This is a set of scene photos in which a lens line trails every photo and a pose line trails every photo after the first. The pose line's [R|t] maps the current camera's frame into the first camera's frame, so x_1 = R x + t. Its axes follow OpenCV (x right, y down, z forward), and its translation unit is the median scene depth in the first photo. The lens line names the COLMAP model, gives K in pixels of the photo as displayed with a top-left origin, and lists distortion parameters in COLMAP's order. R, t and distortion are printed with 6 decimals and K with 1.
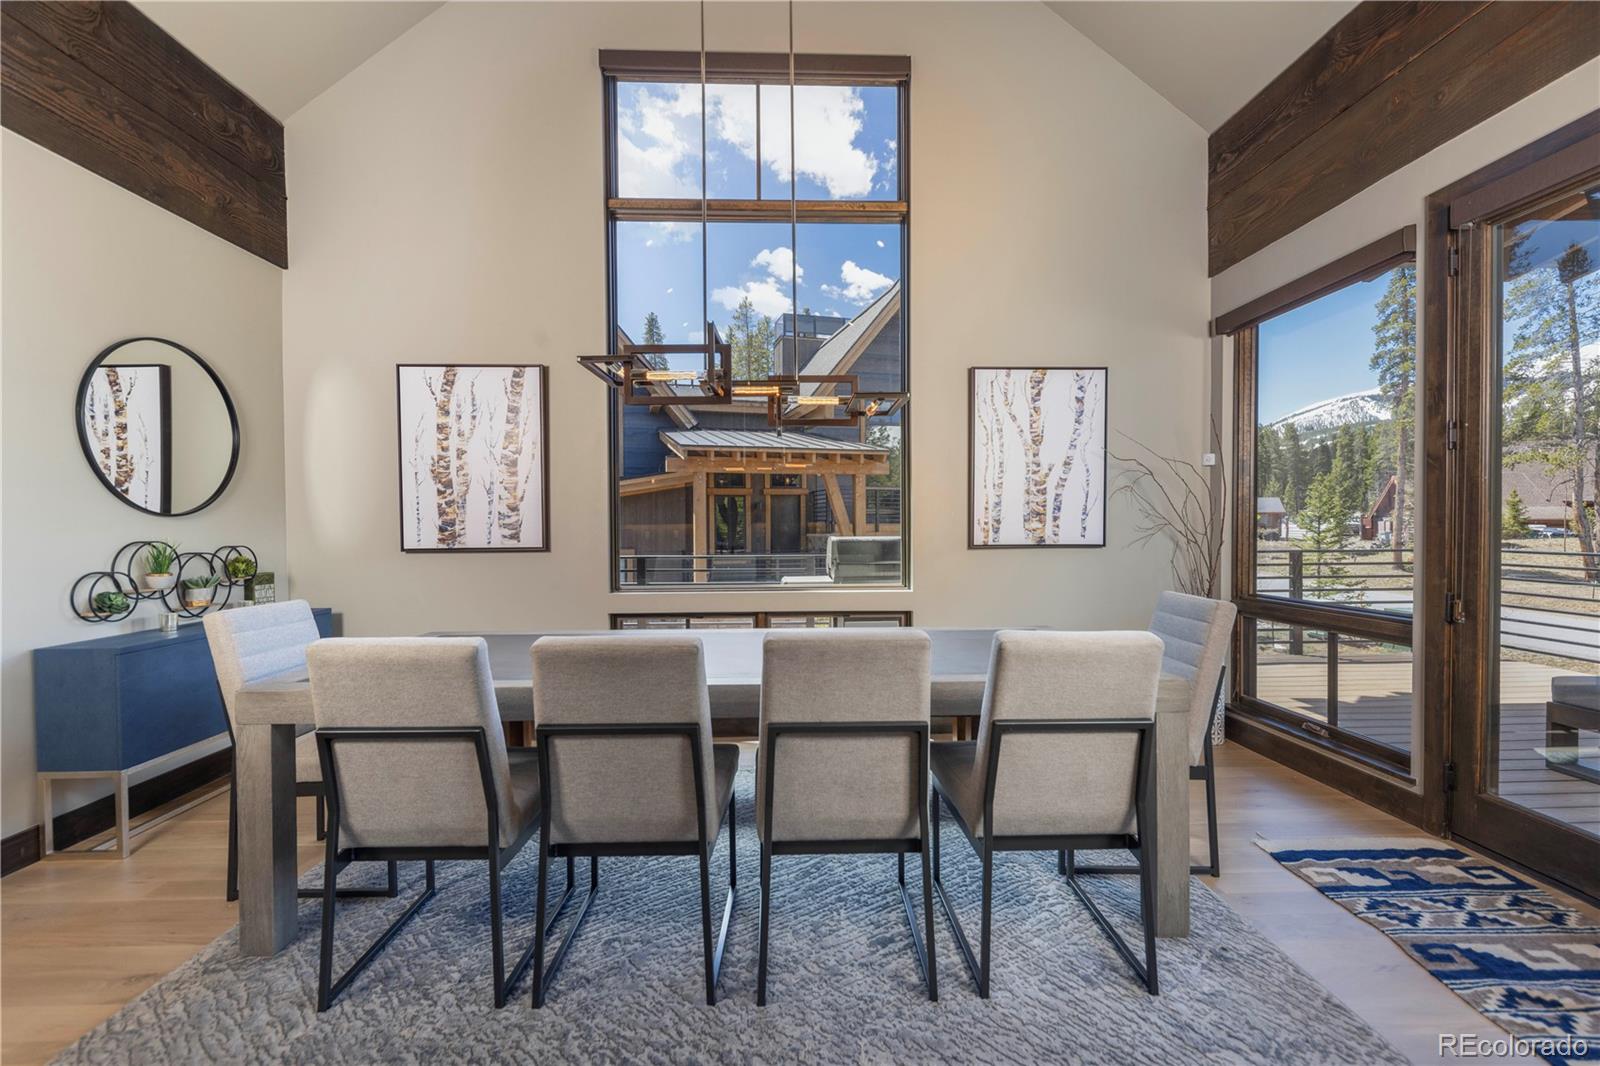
lens RADIAL K [[682.1, 0, 801.0], [0, 682.1, 537.7], [0, 0, 1]] dist [-0.000928, -0.001410]
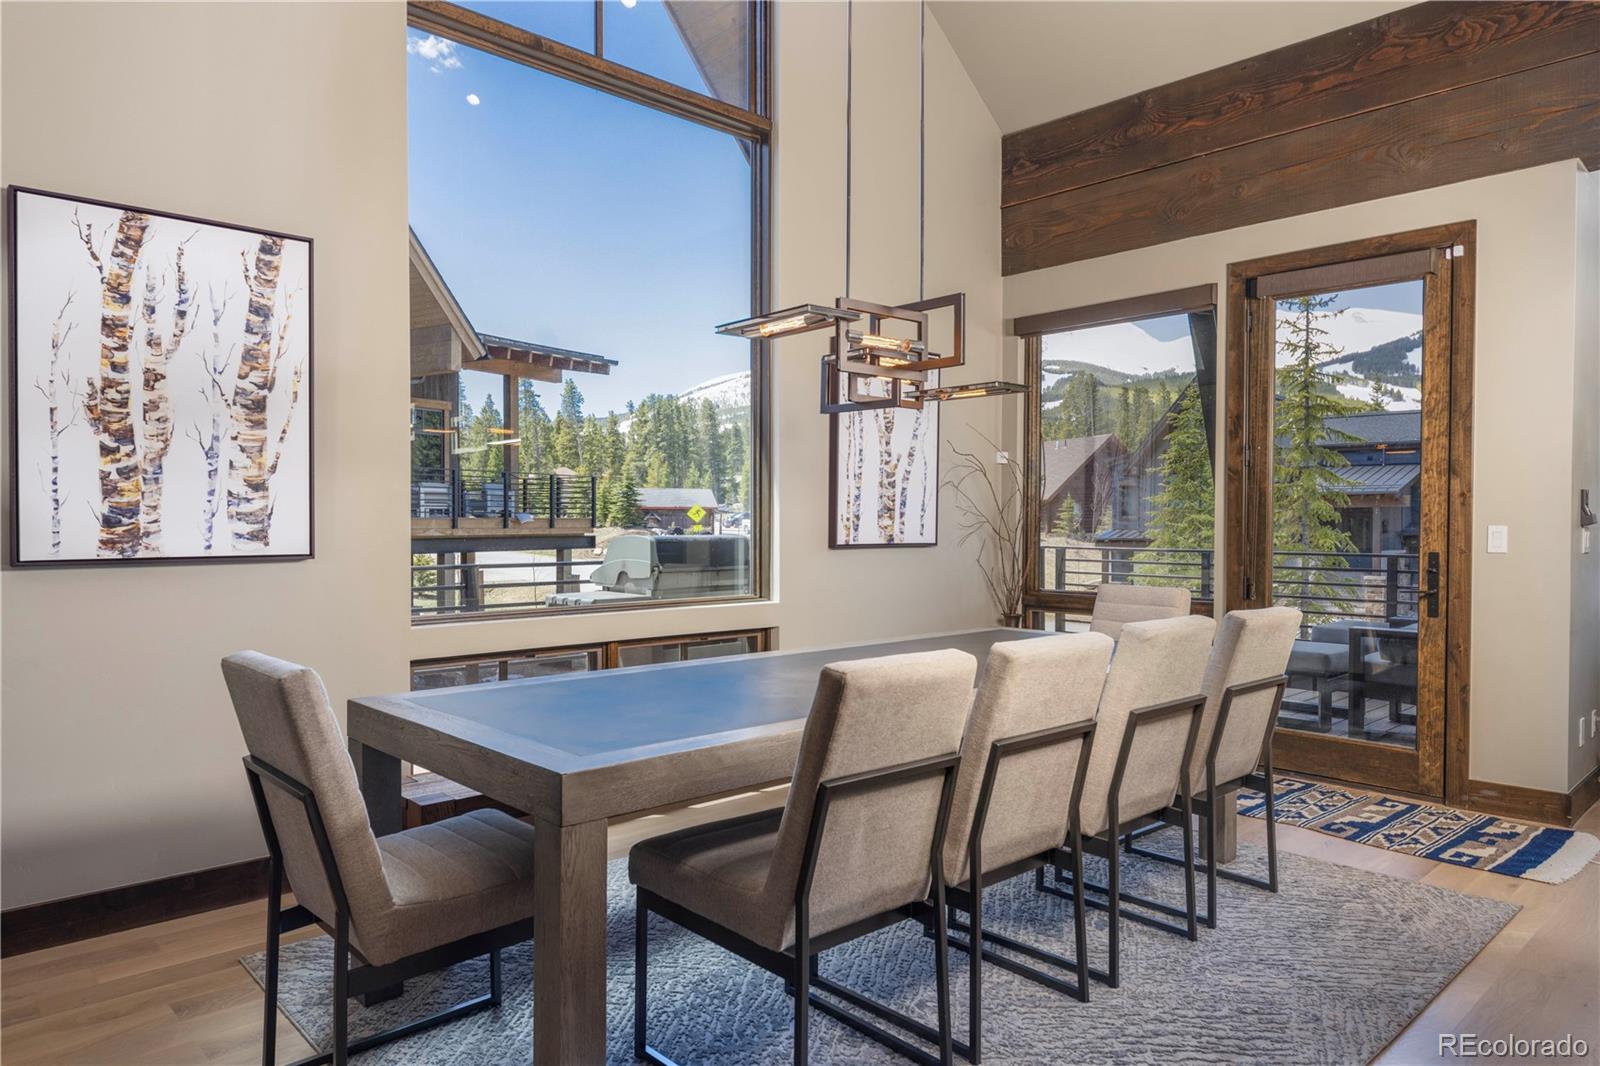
lens RADIAL K [[1023.1, 0, 800.4], [0, 1023.1, 539.1], [0, 0, 1]] dist [0.006561, -0.002199]
pose [[0.748609, -0.004031, 0.663000, -0.650356], [0.004361, 0.999990, 0.001156, 0.002099], [-0.662998, 0.002026, 0.748619, 0.071180]]
